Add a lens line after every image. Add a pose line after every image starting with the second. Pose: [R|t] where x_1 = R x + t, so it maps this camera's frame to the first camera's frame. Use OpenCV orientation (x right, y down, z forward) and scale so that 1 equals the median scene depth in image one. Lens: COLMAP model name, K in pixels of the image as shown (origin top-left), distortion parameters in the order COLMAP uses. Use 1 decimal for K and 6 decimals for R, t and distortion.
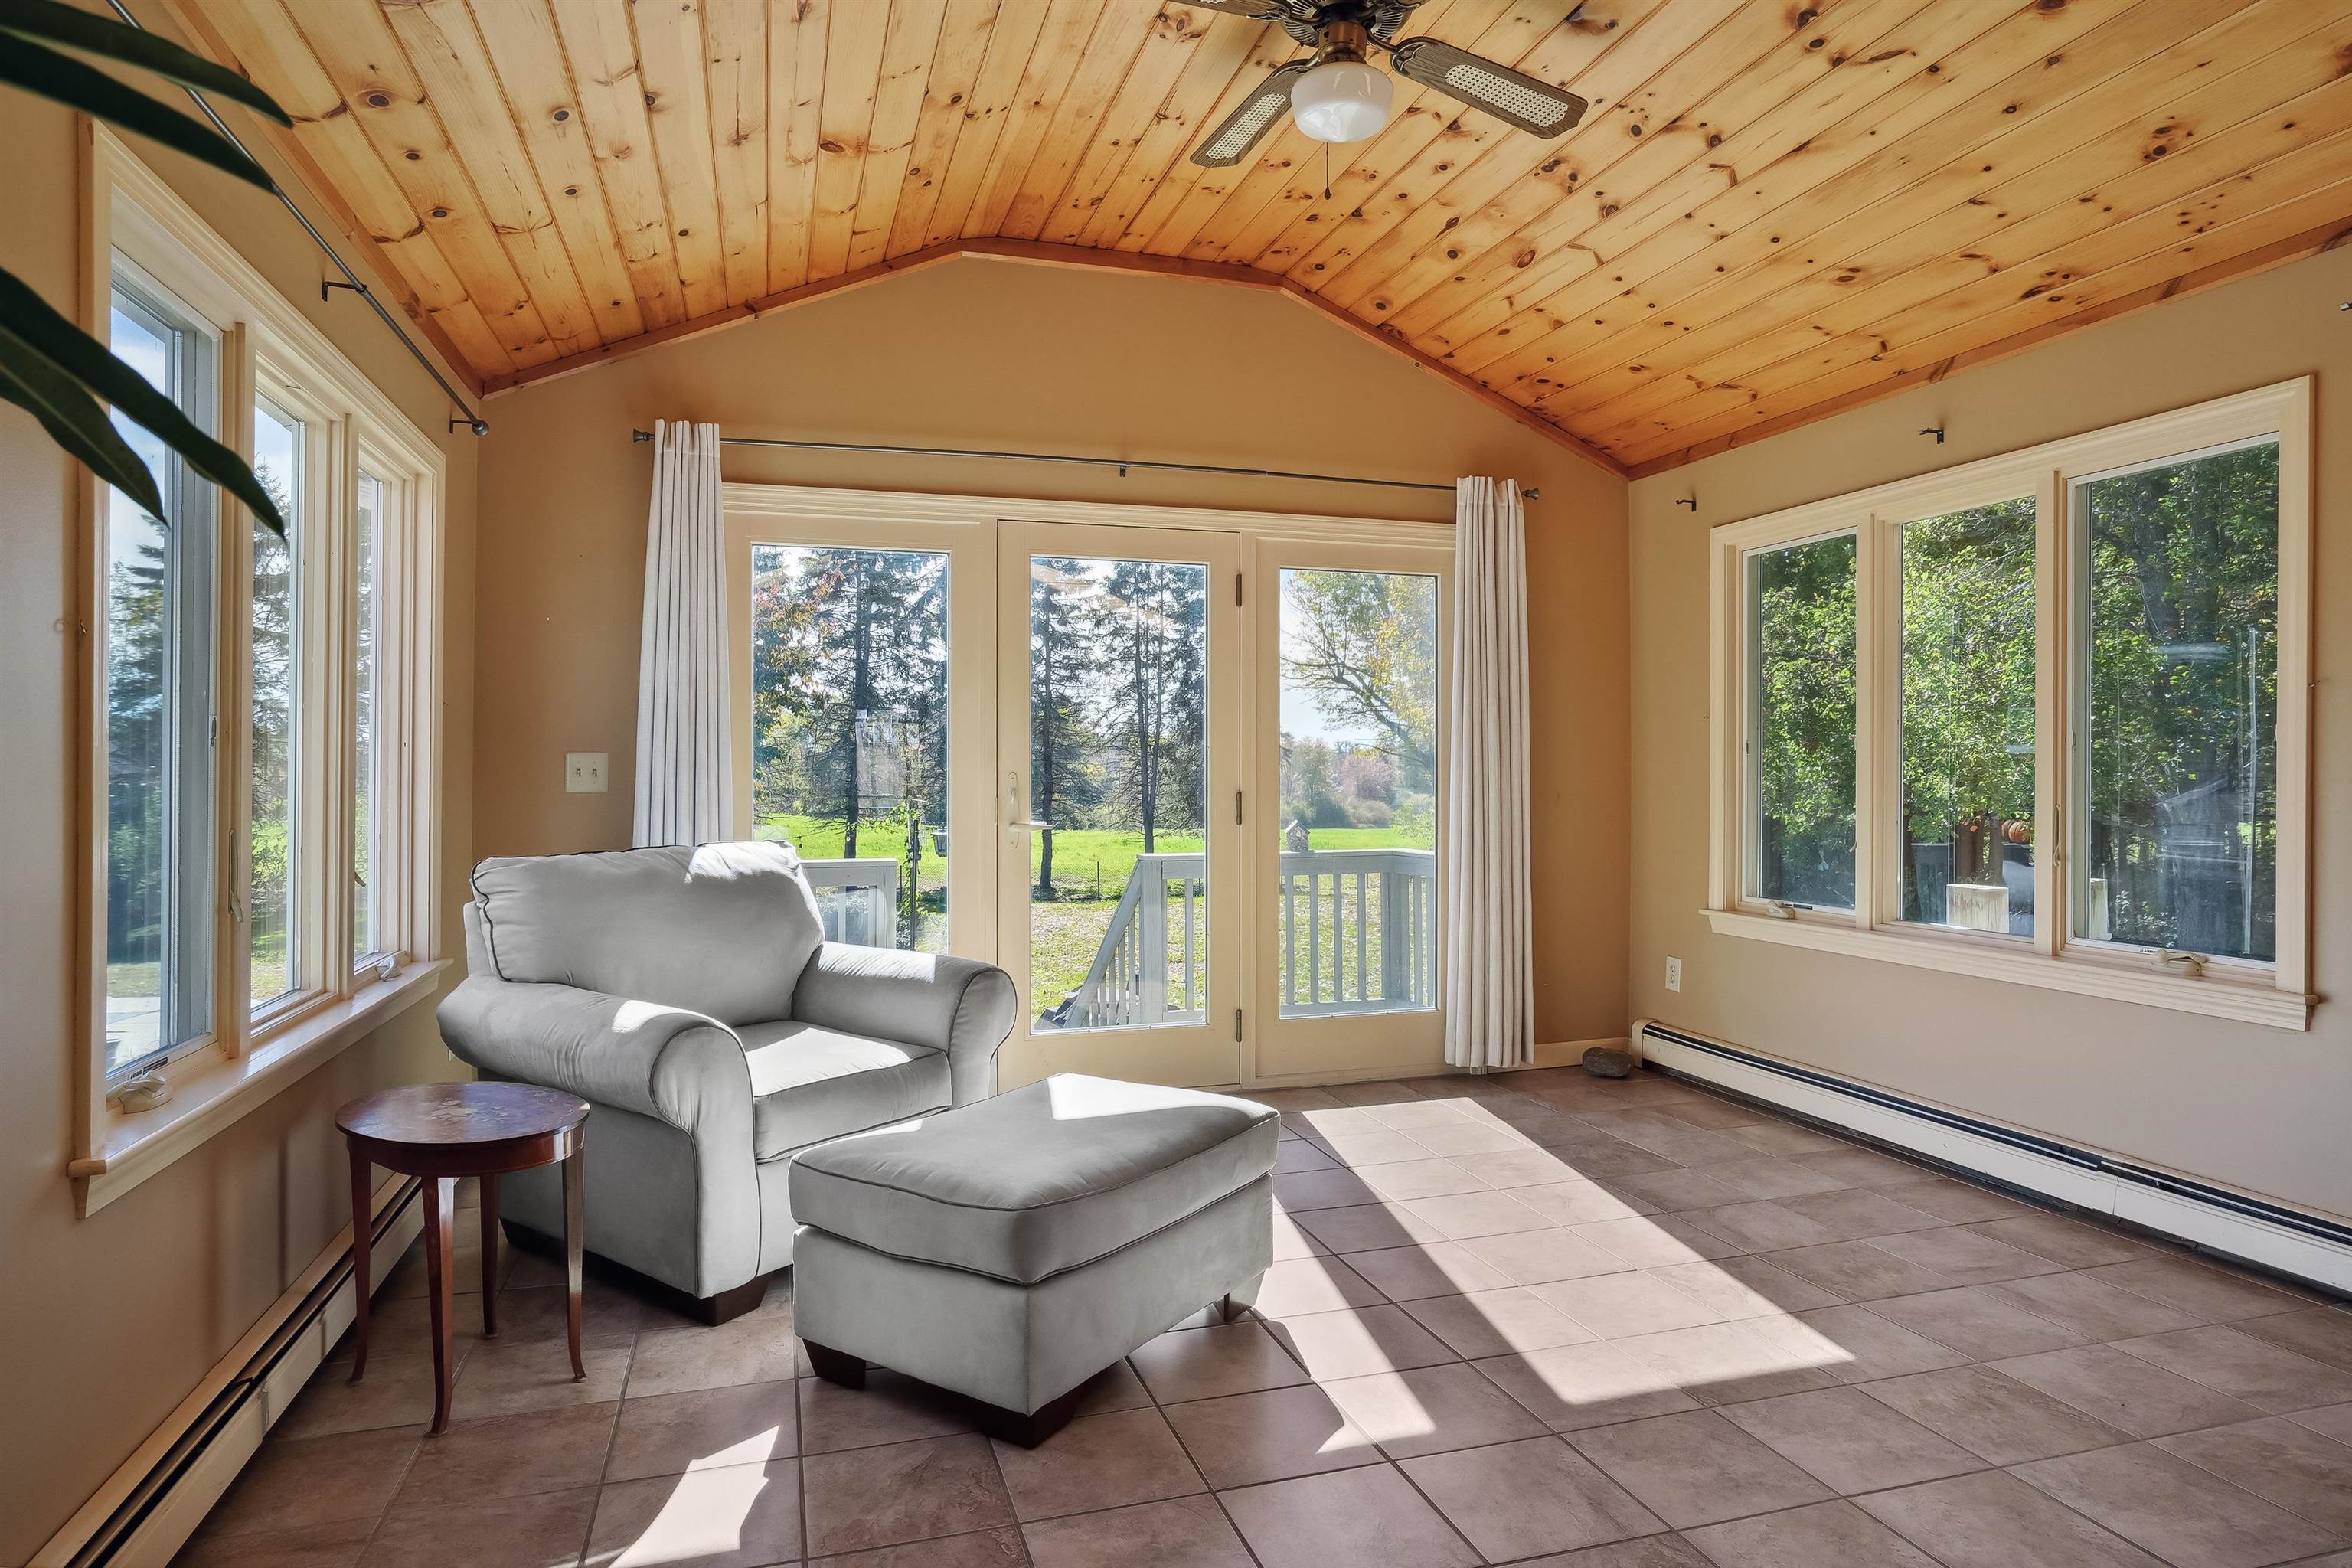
lens RADIAL K [[1331.0, 0, 1143.8], [0, 1331.0, 773.1], [0, 0, 1]] dist [-0.001484, 0.000703]
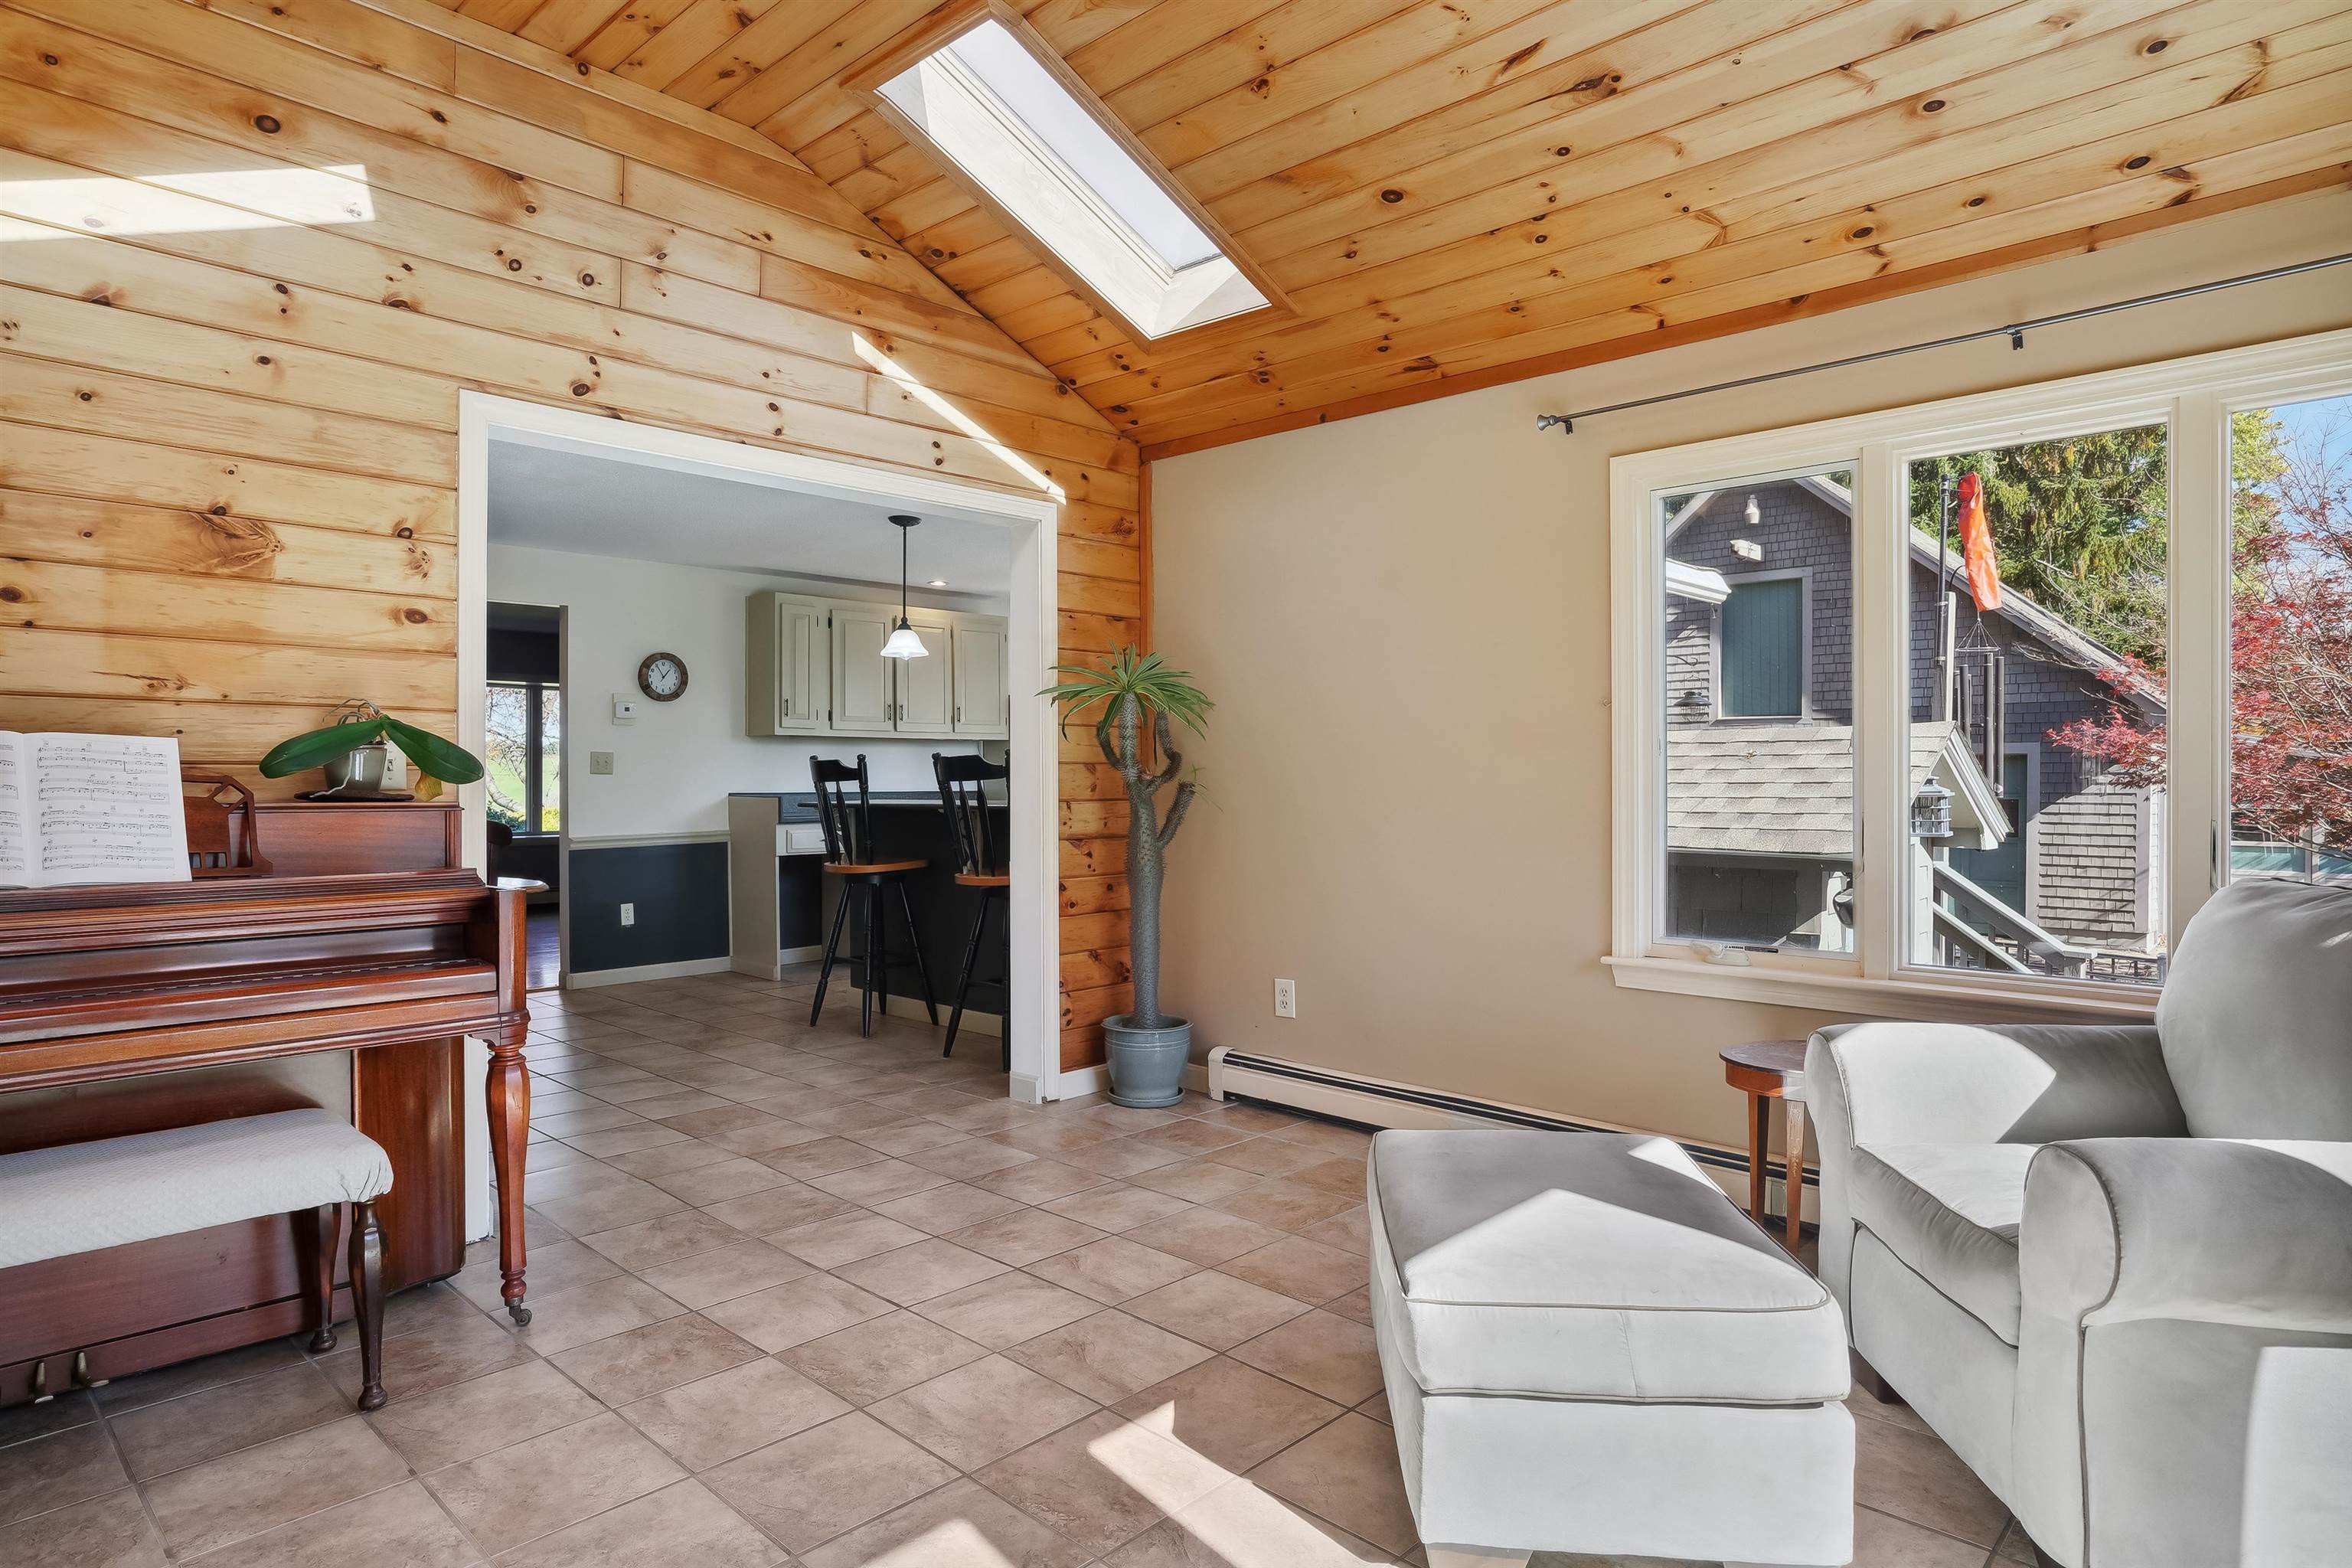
lens RADIAL K [[1266.6, 0, 1096.2], [0, 1266.6, 789.5], [0, 0, 1]] dist [-0.002620, -0.000020]
pose [[-0.882379, 0.005045, -0.470512, 0.400111], [-0.000536, 0.999931, 0.011727, 0.004089], [0.470538, 0.010600, -0.882316, 1.127898]]
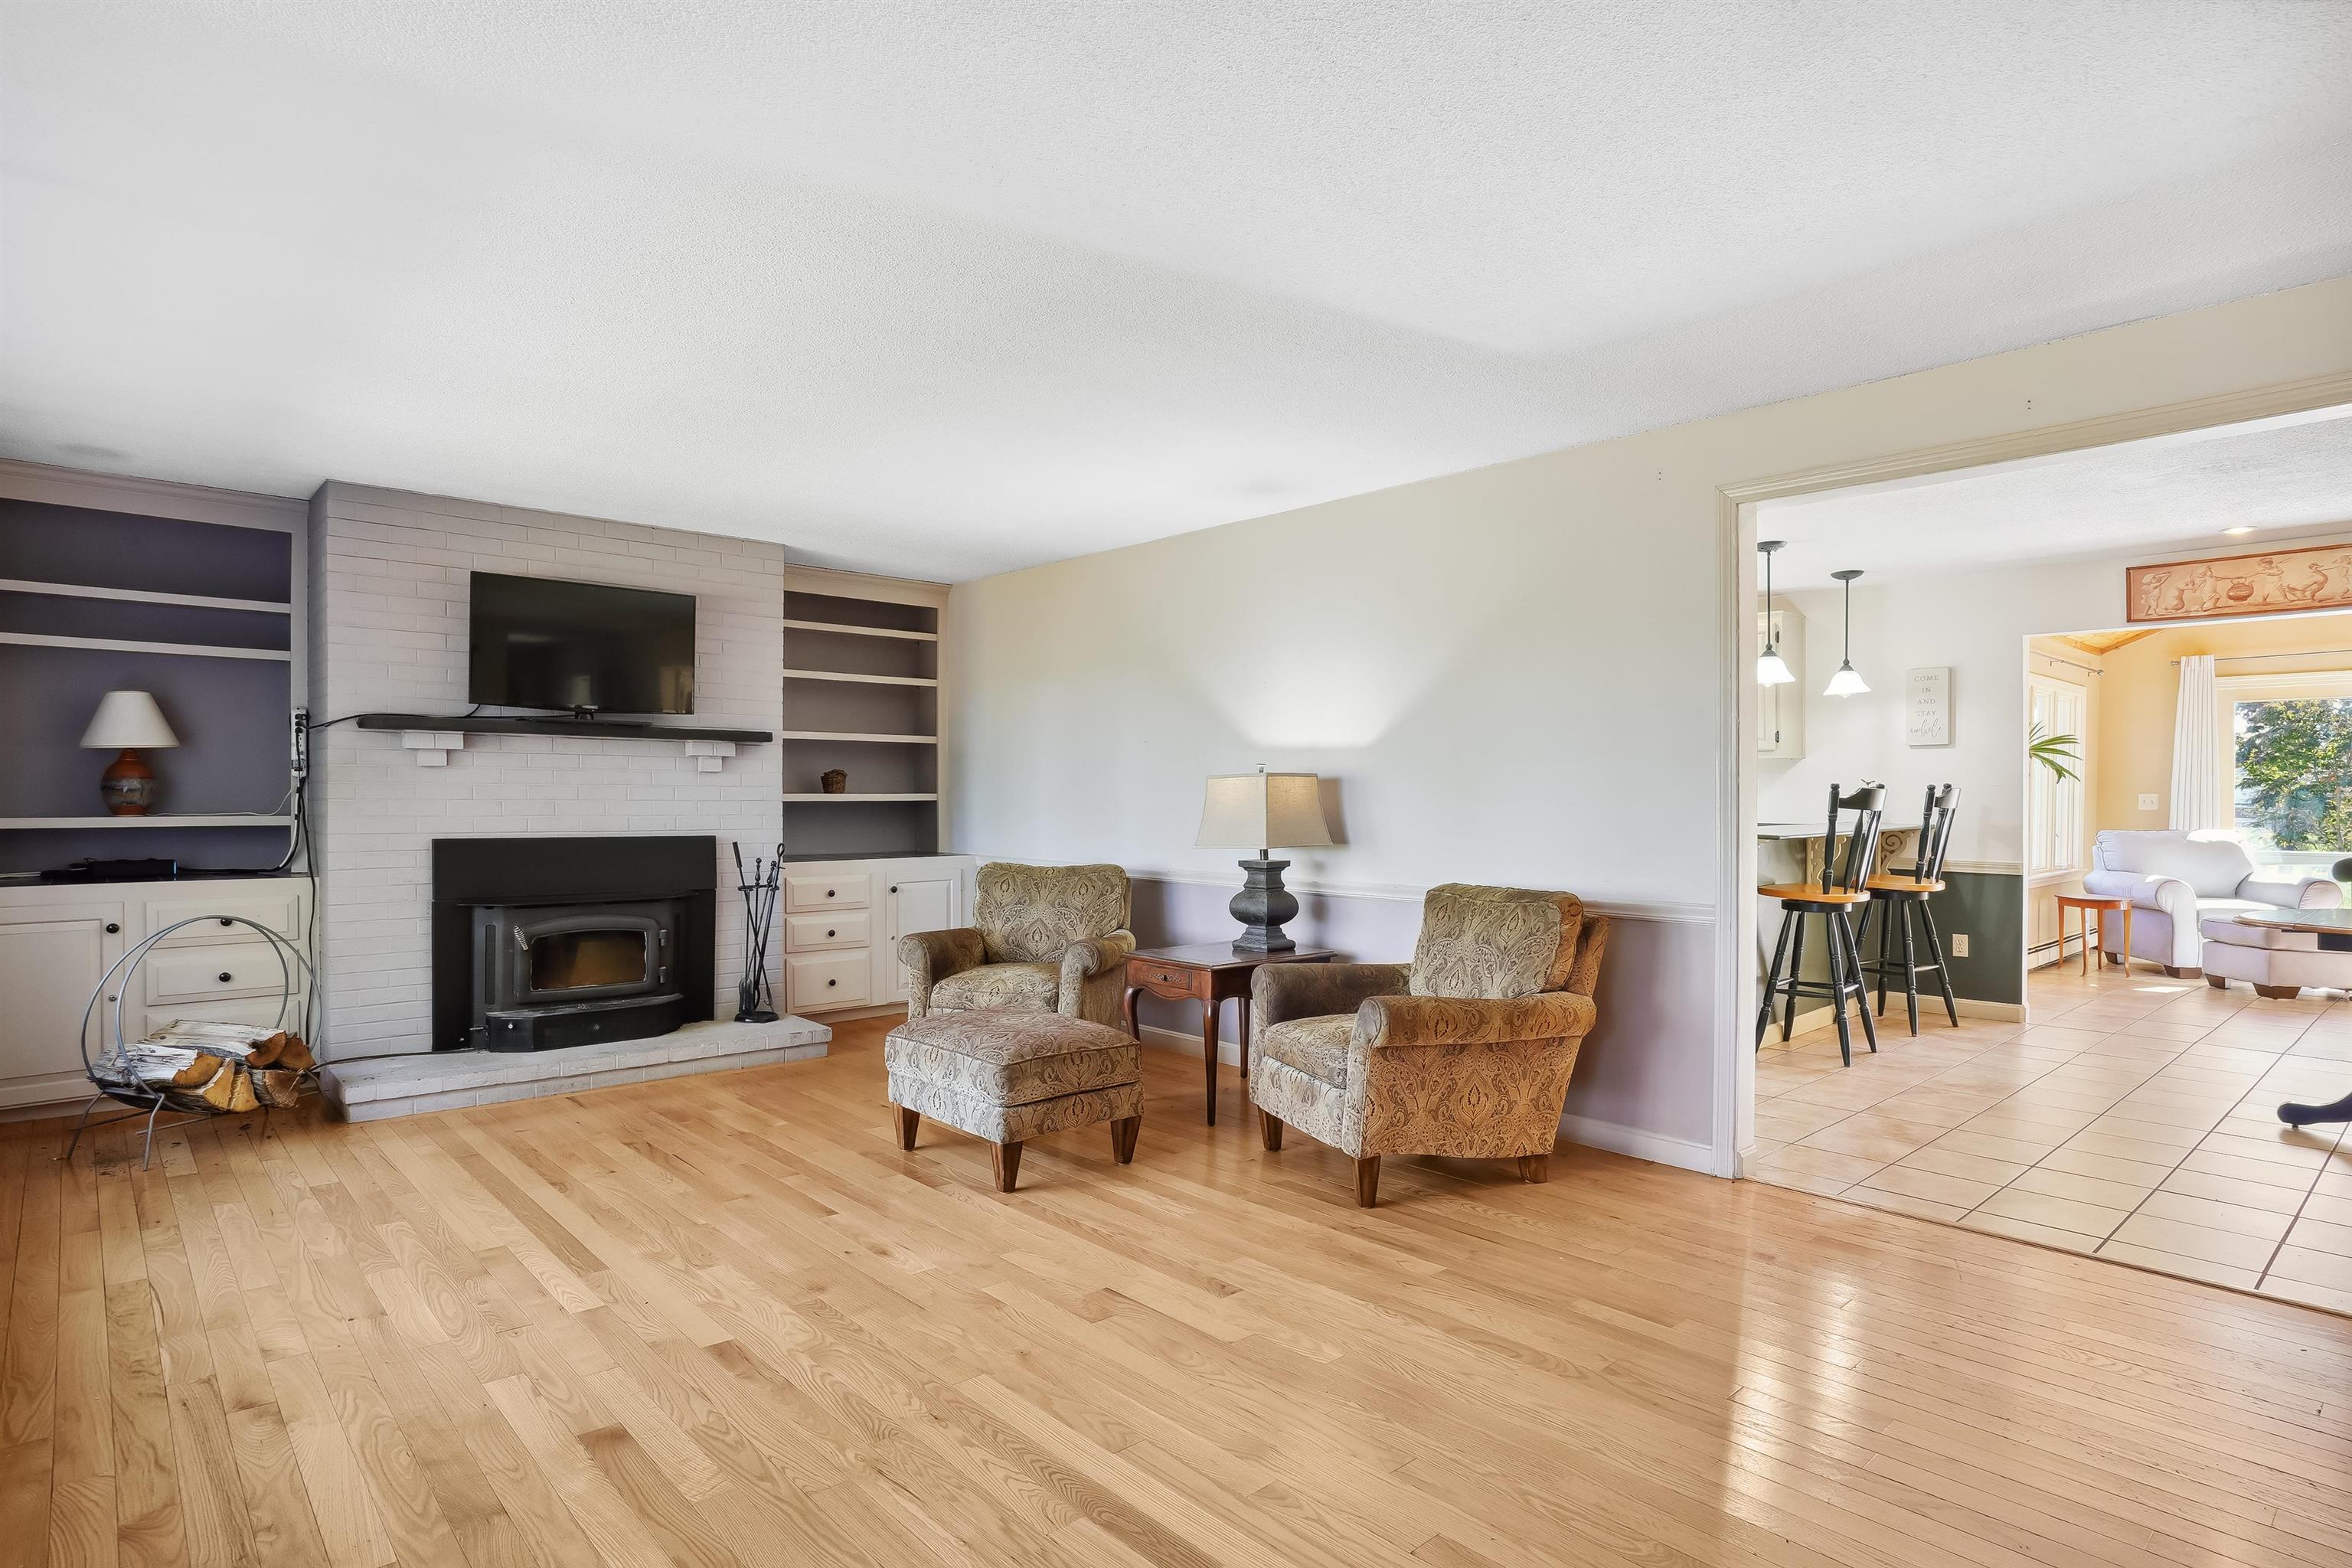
lens RADIAL K [[1242.1, 0, 1172.6], [0, 1242.1, 807.5], [0, 0, 1]] dist [-0.049840, 0.031323]
pose [[0.441269, 0.008707, -0.897333, 0.954144], [-0.004306, 0.999962, 0.007585, 0.000099], [0.897365, 0.000517, 0.441290, -1.904883]]
